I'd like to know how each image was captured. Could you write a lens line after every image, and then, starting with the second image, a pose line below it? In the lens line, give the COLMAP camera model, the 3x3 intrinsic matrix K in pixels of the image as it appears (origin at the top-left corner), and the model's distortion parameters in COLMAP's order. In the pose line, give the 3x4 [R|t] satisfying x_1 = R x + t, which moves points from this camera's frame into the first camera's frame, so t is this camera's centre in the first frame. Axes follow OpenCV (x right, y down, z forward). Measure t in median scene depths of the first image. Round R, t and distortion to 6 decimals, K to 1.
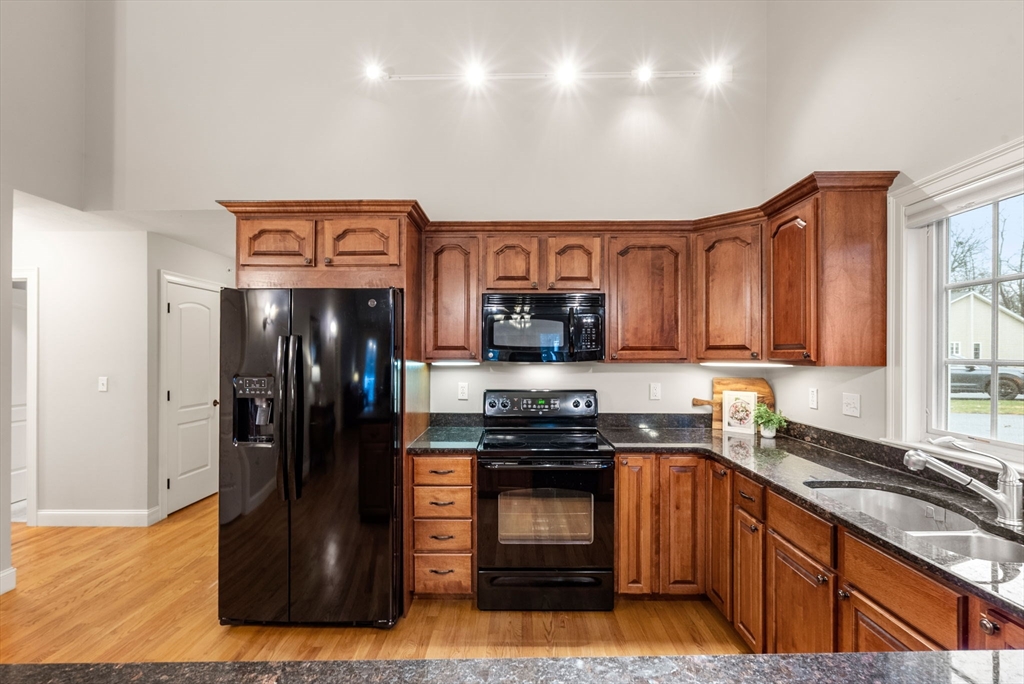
lens RADIAL K [[467.5, 0, 505.1], [0, 467.5, 354.5], [0, 0, 1]] dist [-0.007615, 0.002108]
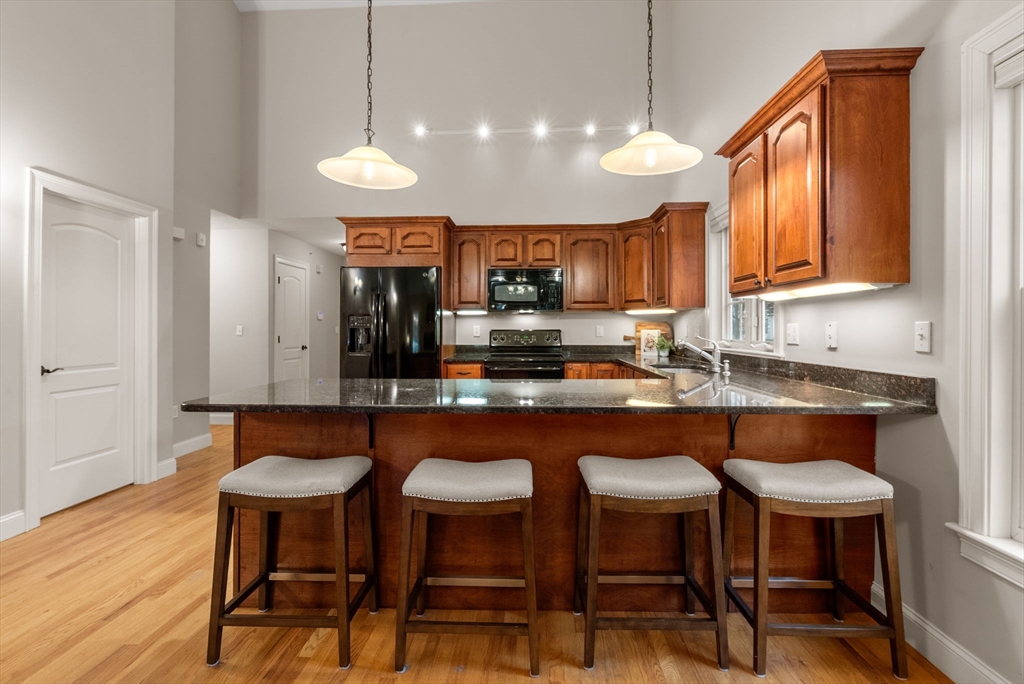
lens RADIAL K [[467.5, 0, 503.9], [0, 467.5, 328.6], [0, 0, 1]] dist [-0.007615, 0.002108]
pose [[0.999078, -0.000919, -0.042928, 0.079515], [0.000854, 0.999998, -0.001517, 0.082861], [0.042930, 0.001479, 0.999077, -0.652758]]
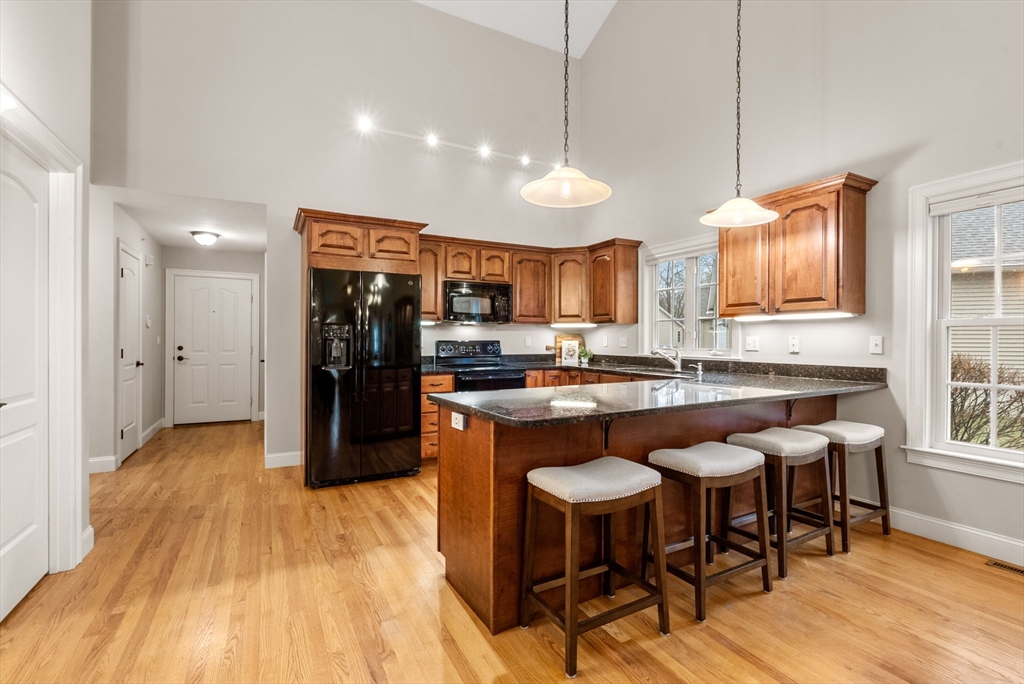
lens RADIAL K [[467.5, 0, 503.8], [0, 467.5, 340.9], [0, 0, 1]] dist [-0.007615, 0.002108]
pose [[0.878415, -0.000768, 0.477898, -0.672395], [-0.000435, 0.999997, 0.002405, 0.081482], [-0.477899, -0.002321, 0.878412, -0.555618]]
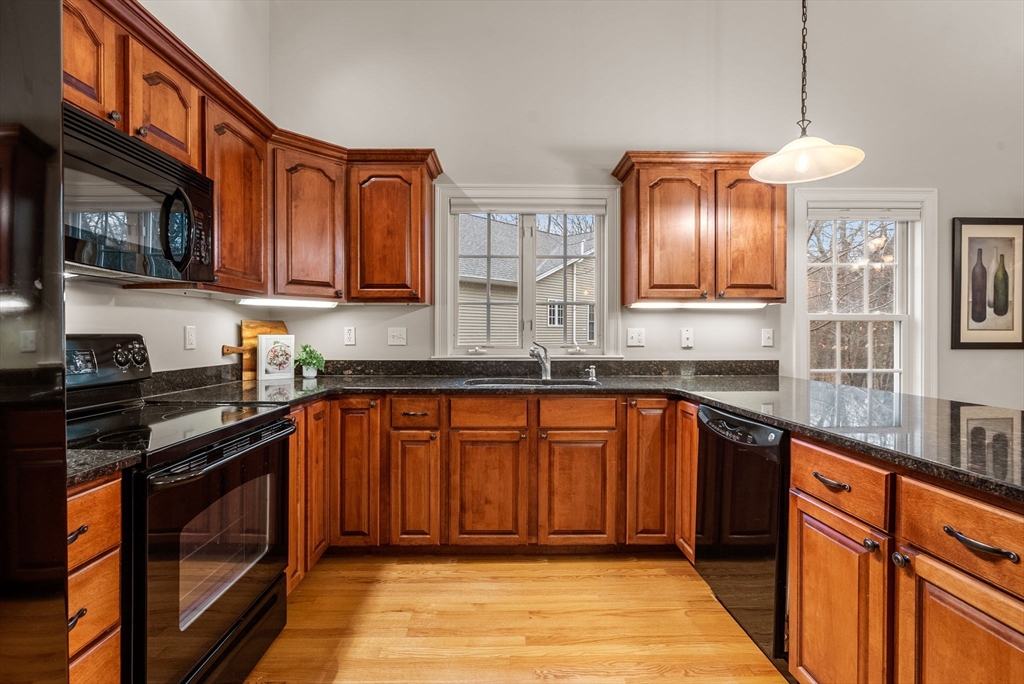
lens RADIAL K [[467.5, 0, 514.9], [0, 467.5, 338.4], [0, 0, 1]] dist [-0.007615, 0.002108]
pose [[-0.038656, -0.009849, 0.999204, -0.460708], [0.000625, 0.999951, 0.009881, 0.083979], [-0.999252, 0.001007, -0.038648, 0.609607]]
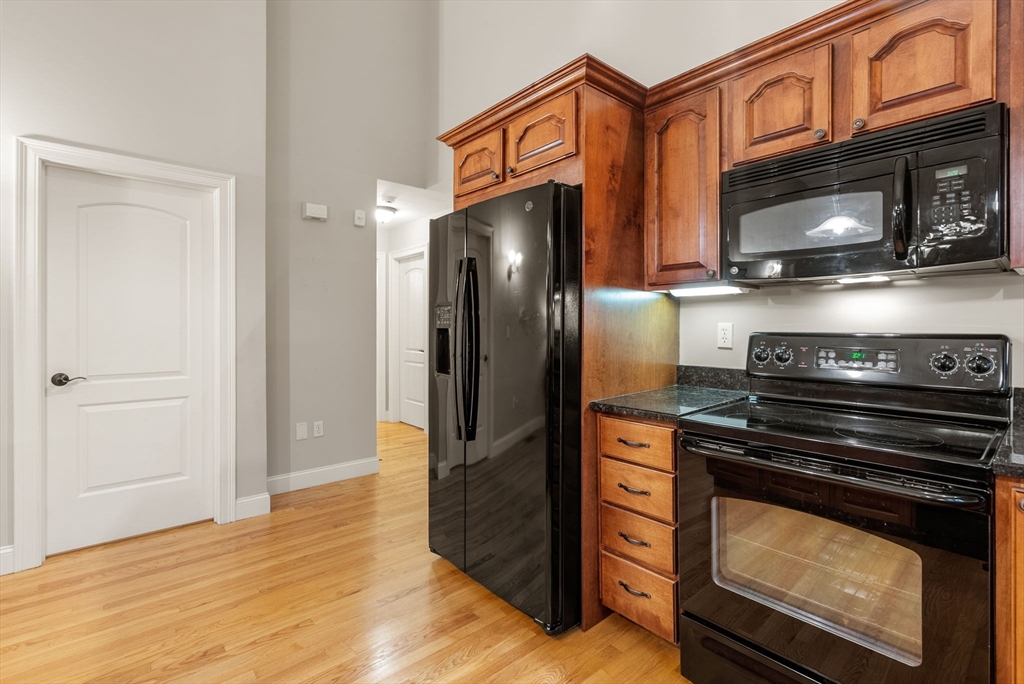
lens RADIAL K [[467.5, 0, 514.9], [0, 467.5, 327.5], [0, 0, 1]] dist [-0.007615, 0.002108]
pose [[0.673868, 0.002164, -0.738848, 0.229447], [0.000611, 0.999994, 0.003487, 0.074346], [0.738851, -0.002801, 0.673863, 0.384737]]
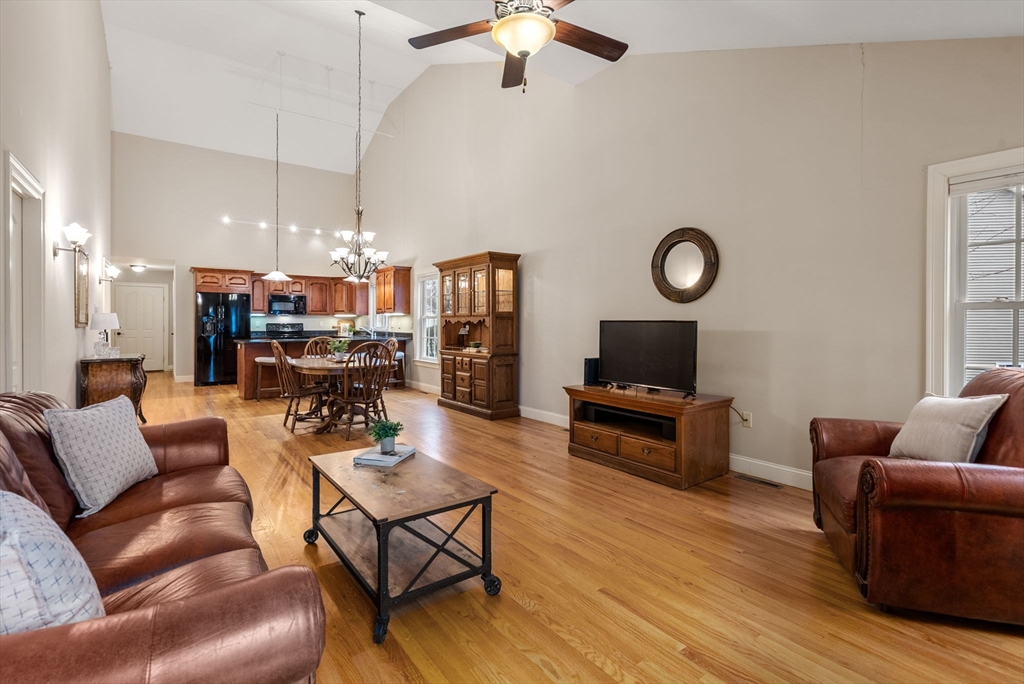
lens RADIAL K [[467.5, 0, 499.2], [0, 467.5, 325.1], [0, 0, 1]] dist [-0.007615, 0.002108]
pose [[0.796222, -0.005160, 0.604982, -0.796043], [0.001303, 0.999976, 0.006815, 0.075601], [-0.605003, -0.004638, 0.796210, -2.818975]]
